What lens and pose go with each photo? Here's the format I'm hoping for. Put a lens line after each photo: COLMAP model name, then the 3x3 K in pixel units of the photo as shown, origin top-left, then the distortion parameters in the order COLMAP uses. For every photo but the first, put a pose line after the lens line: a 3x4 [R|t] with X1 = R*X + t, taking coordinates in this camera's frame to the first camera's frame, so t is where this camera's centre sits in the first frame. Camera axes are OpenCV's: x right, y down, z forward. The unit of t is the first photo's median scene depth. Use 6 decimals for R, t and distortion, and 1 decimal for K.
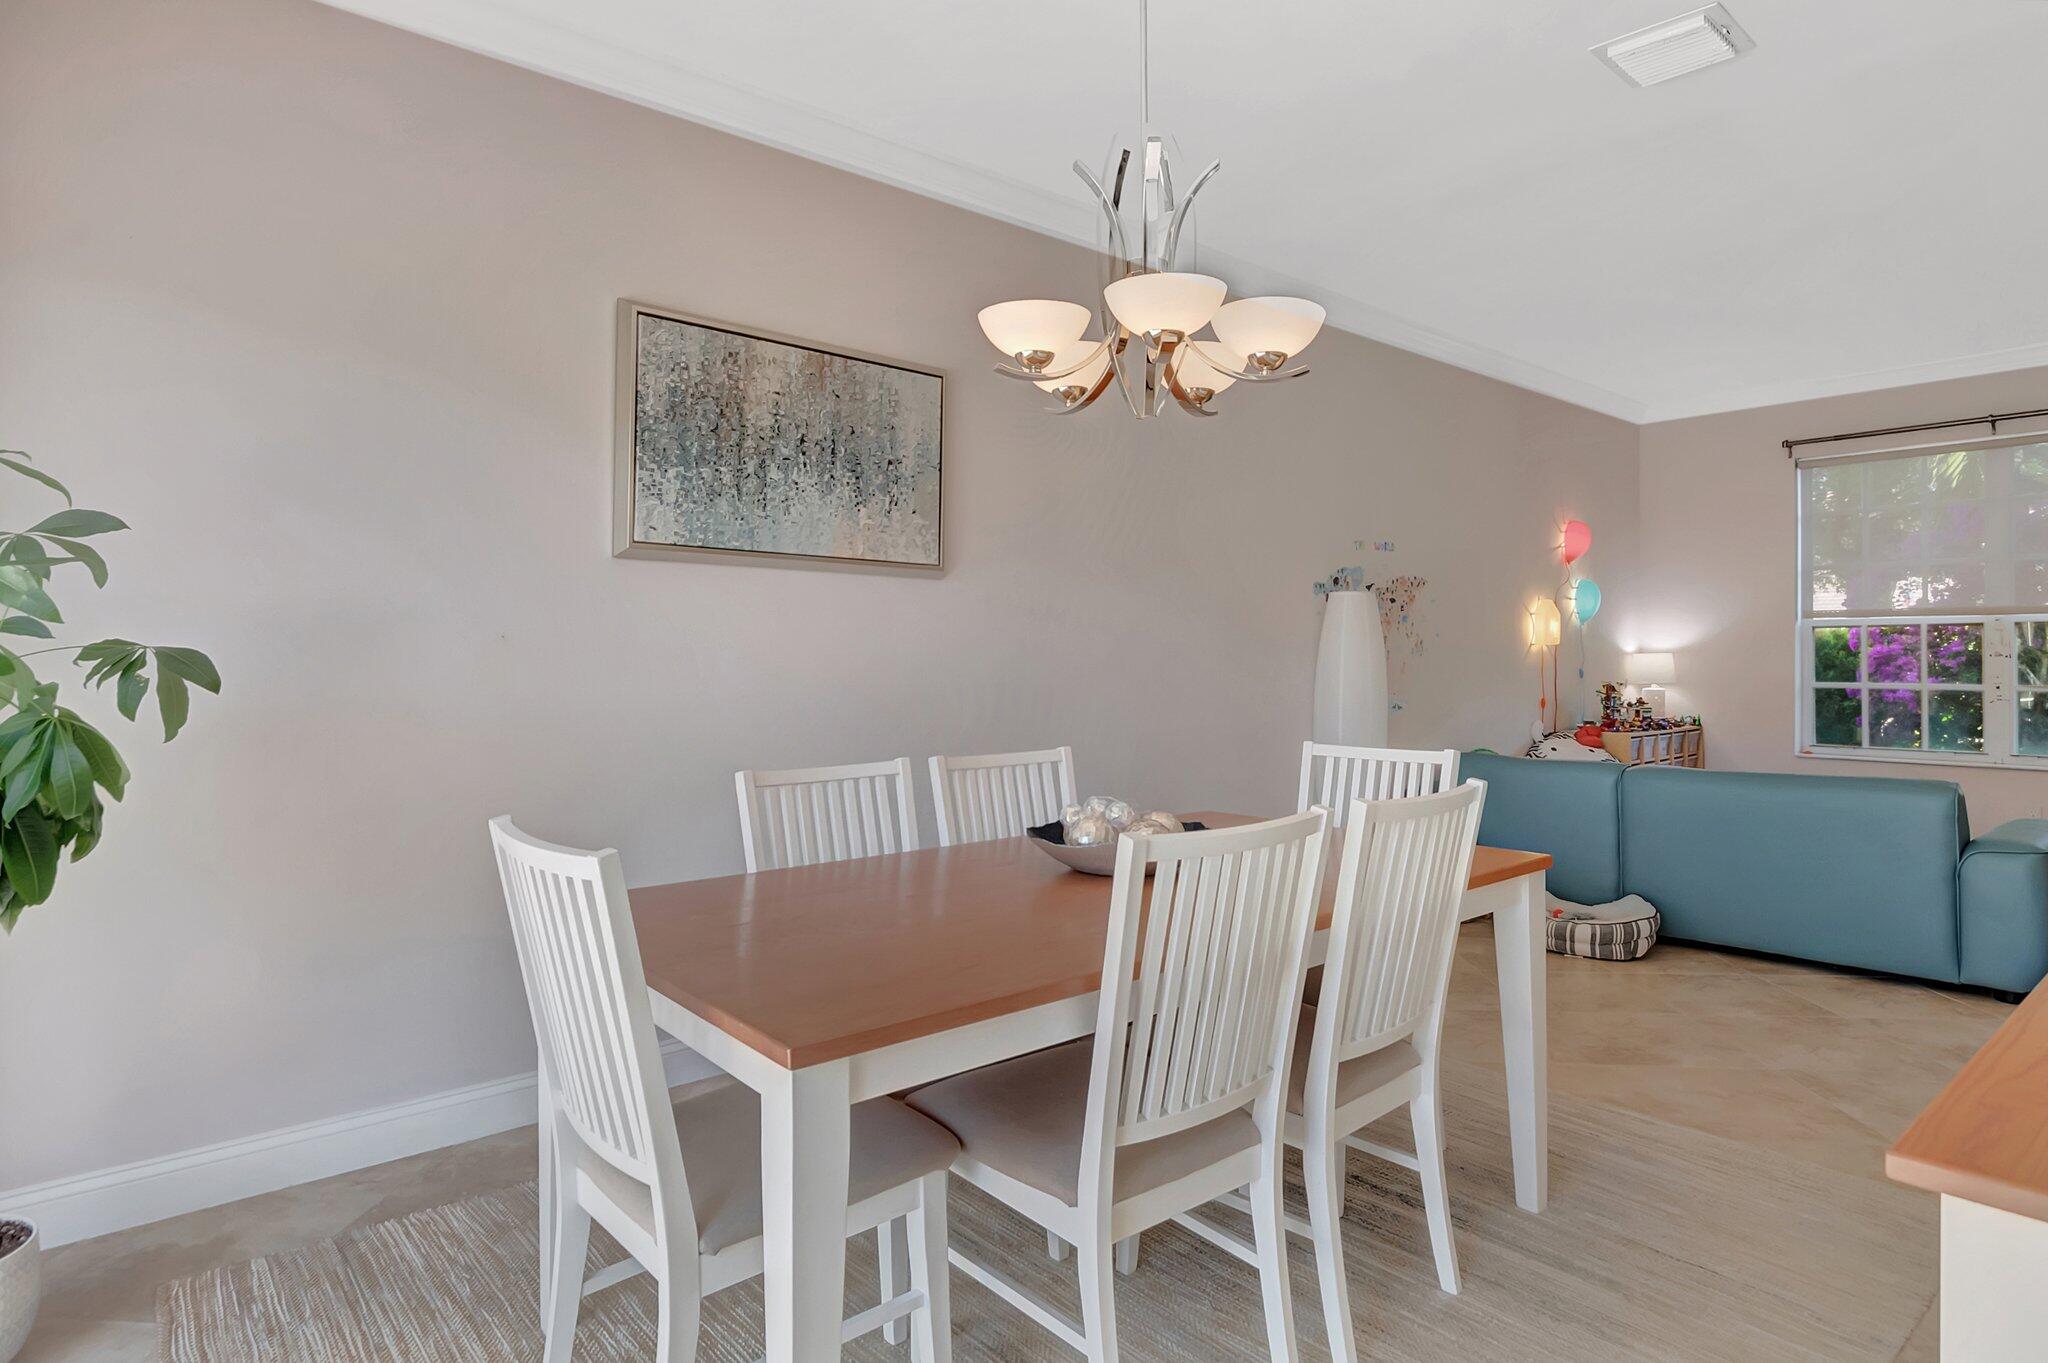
lens RADIAL K [[1085.9, 0, 1018.7], [0, 1085.9, 657.6], [0, 0, 1]] dist [-0.010851, 0.000489]
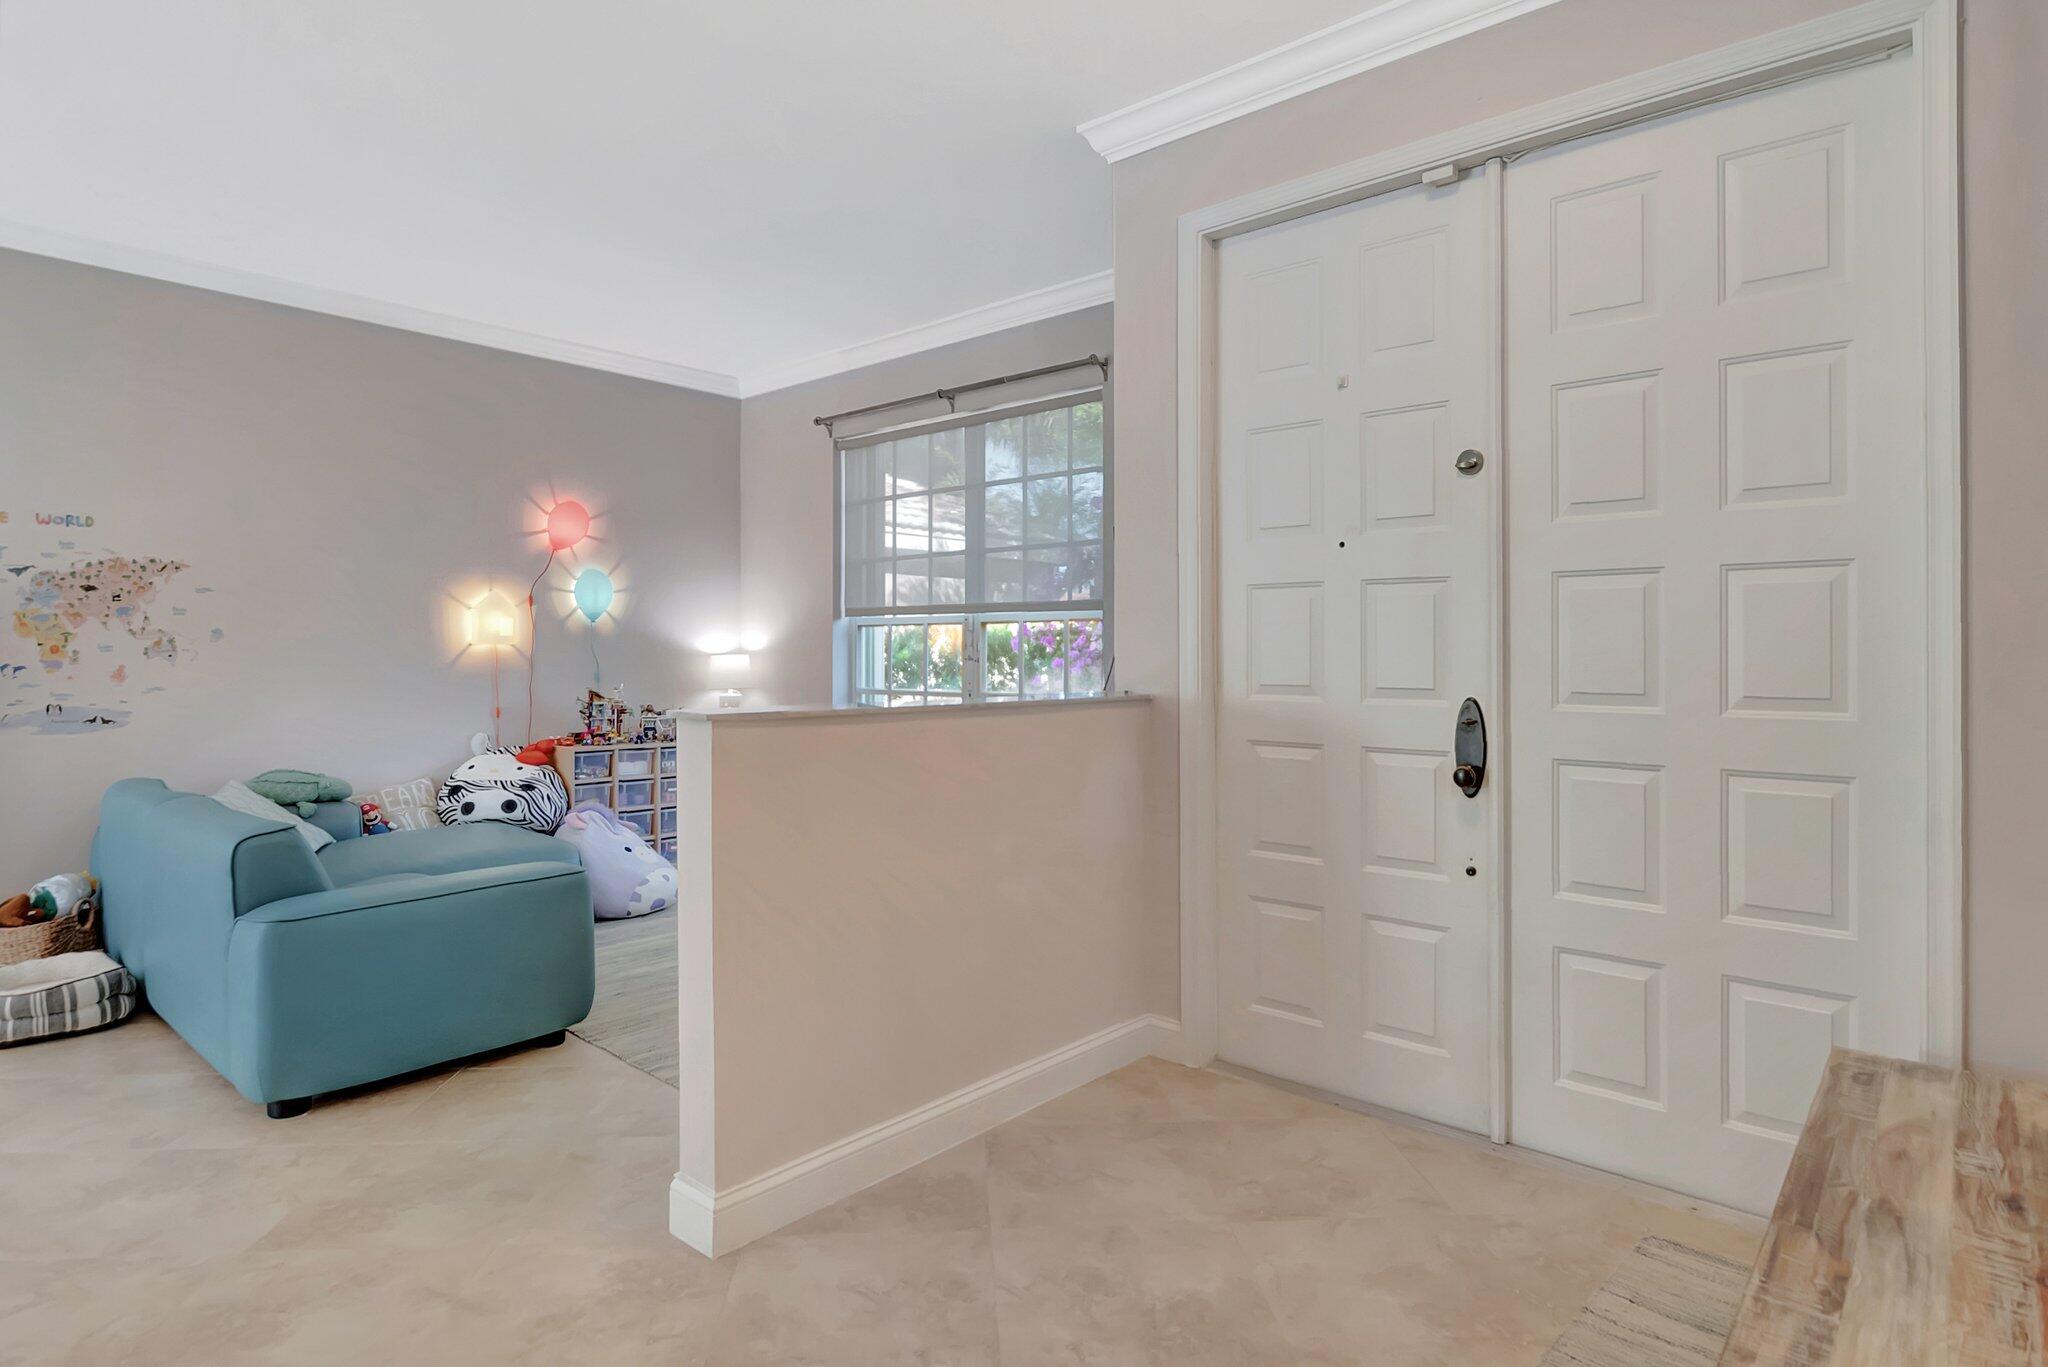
lens RADIAL K [[1085.9, 0, 970.8], [0, 1085.9, 651.1], [0, 0, 1]] dist [-0.010851, 0.000489]
pose [[0.989773, 0.006700, 0.142495, 0.714060], [-0.006615, 0.999978, -0.001073, -0.007737], [-0.142499, 0.000119, 0.989795, 0.096494]]
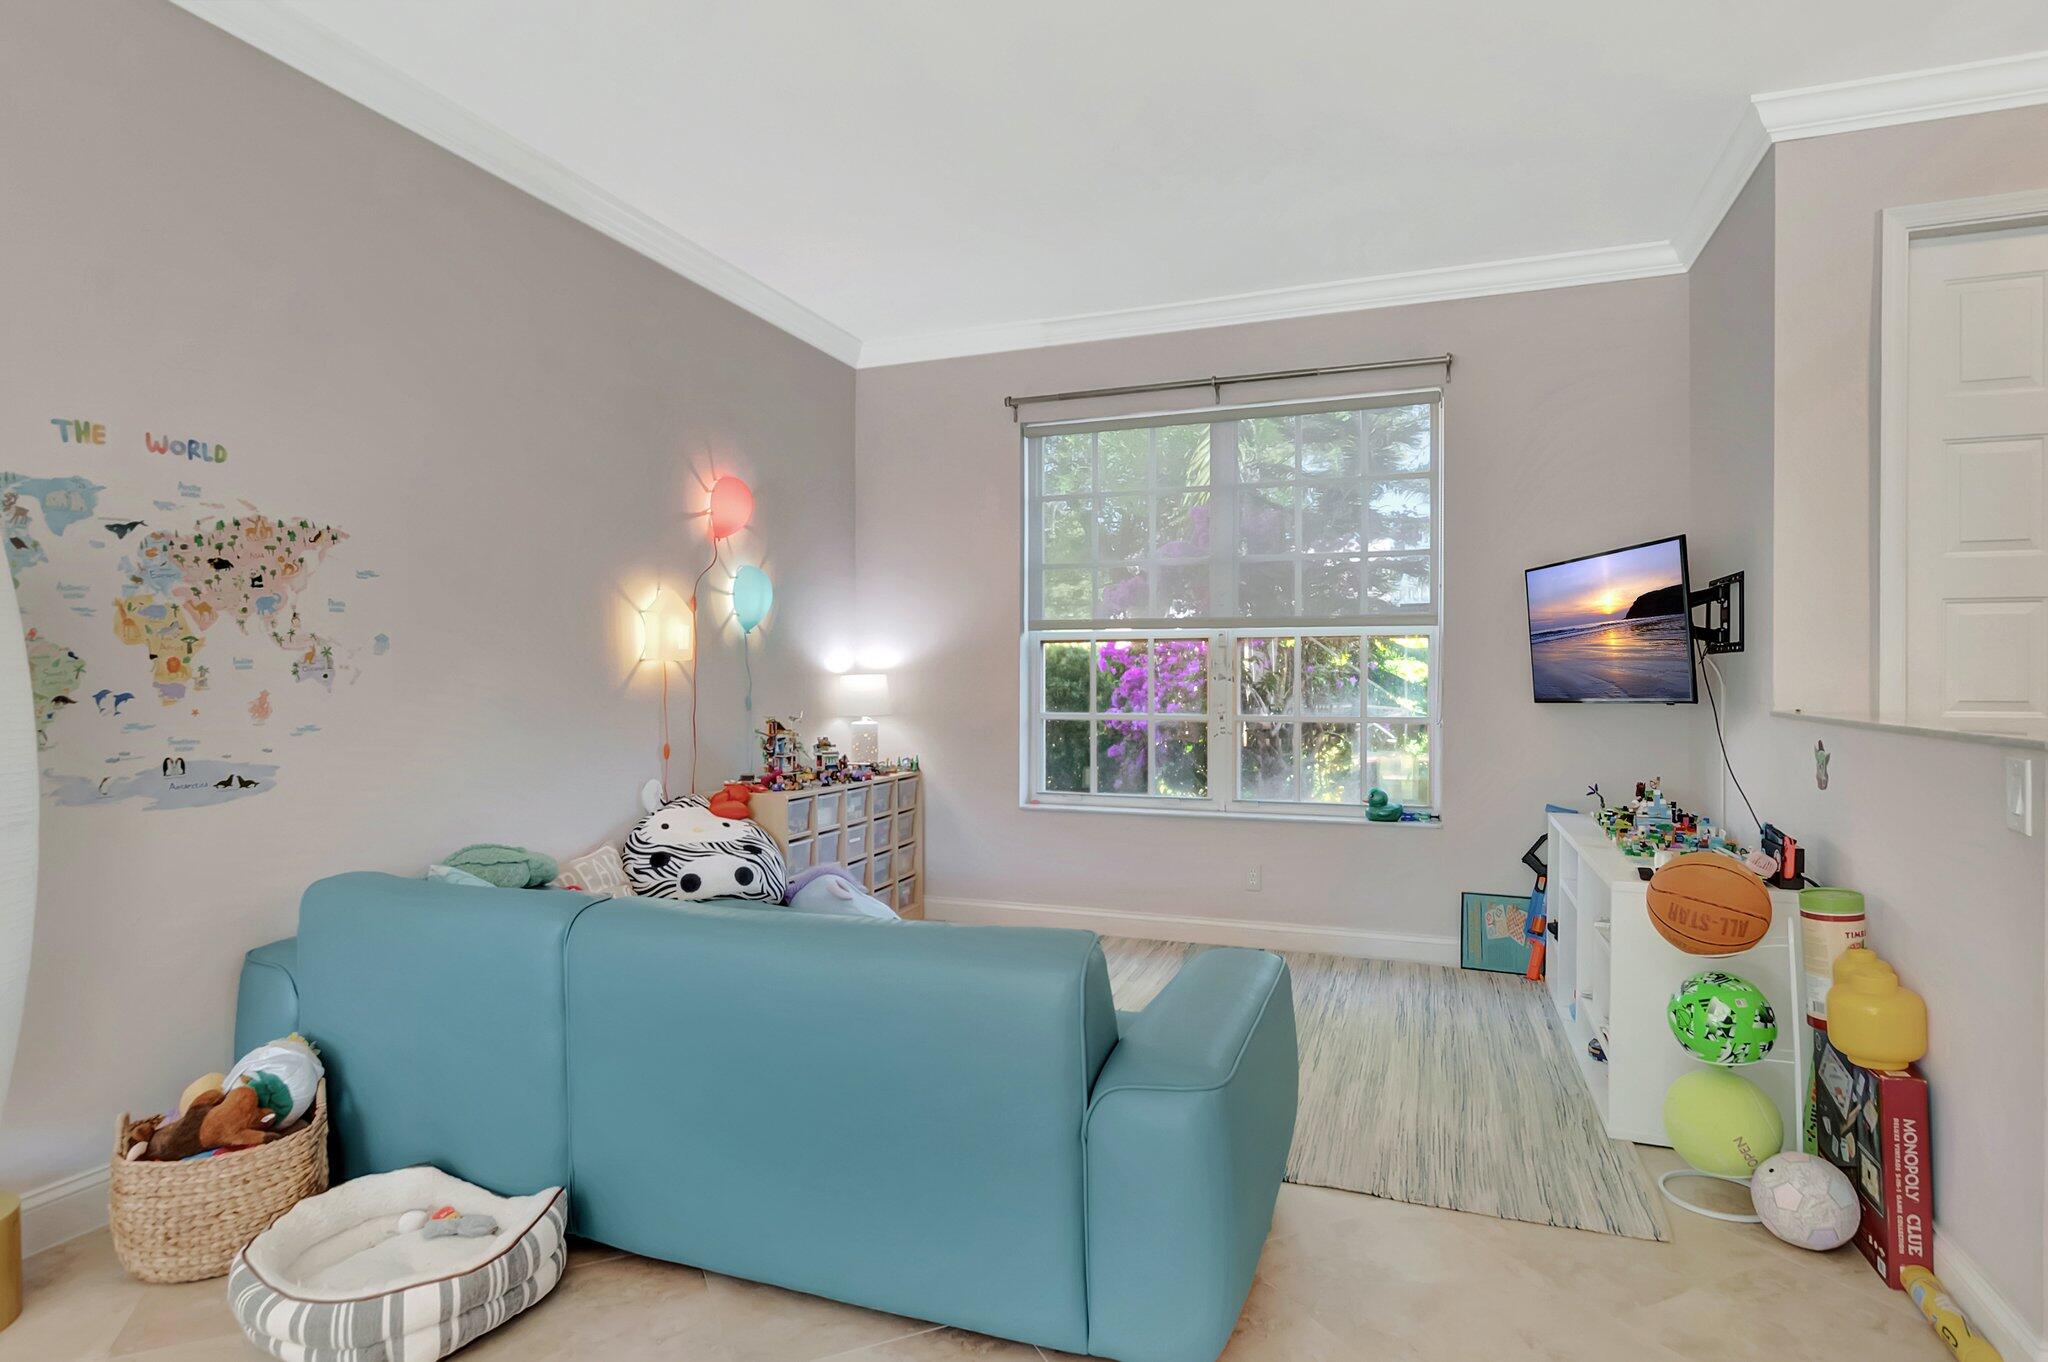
lens RADIAL K [[1085.9, 0, 1007.6], [0, 1085.9, 684.9], [0, 0, 1]] dist [-0.010851, 0.000489]
pose [[0.874009, -0.000055, 0.485910, 0.340241], [-0.003730, 0.999970, 0.006822, -0.002645], [-0.485896, -0.007775, 0.873982, 0.332348]]
